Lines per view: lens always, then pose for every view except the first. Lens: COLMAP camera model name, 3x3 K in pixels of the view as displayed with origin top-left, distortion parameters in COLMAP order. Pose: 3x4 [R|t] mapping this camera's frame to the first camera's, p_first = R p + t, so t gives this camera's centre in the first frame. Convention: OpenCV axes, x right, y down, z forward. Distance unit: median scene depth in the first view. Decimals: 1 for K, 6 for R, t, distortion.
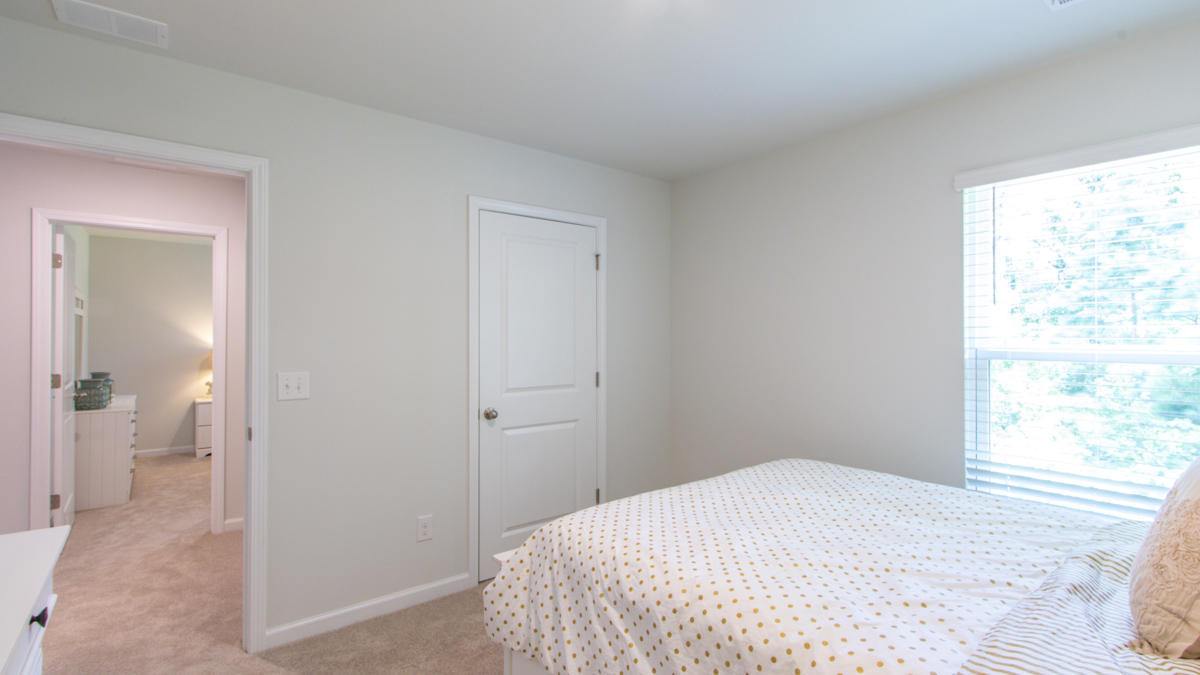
lens RADIAL K [[568.1, 0, 623.3], [0, 568.1, 334.9], [0, 0, 1]] dist [-0.000010, -0.000056]
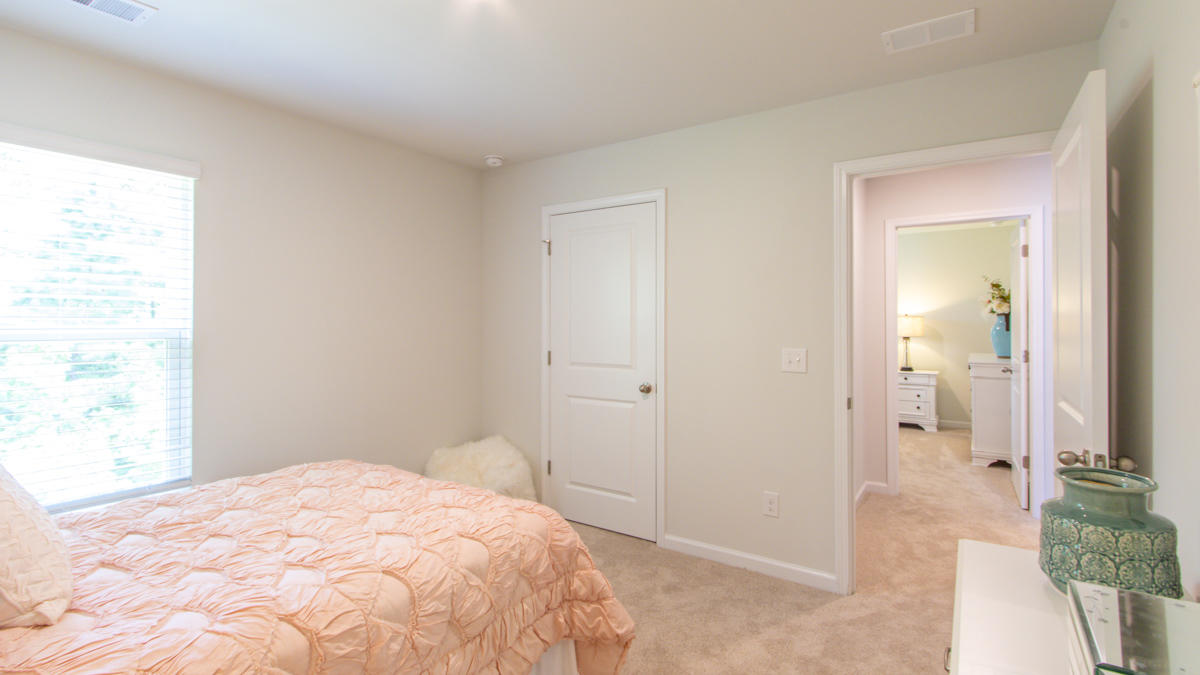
lens RADIAL K [[553.3, 0, 600.0], [0, 553.3, 317.9], [0, 0, 1]] dist [-0.000087, 0.000220]
pose [[0.282802, 0.001789, -0.959177, 0.865195], [0.002558, 0.999993, 0.002619, 0.000918], [0.959175, -0.003194, 0.282795, 0.700367]]
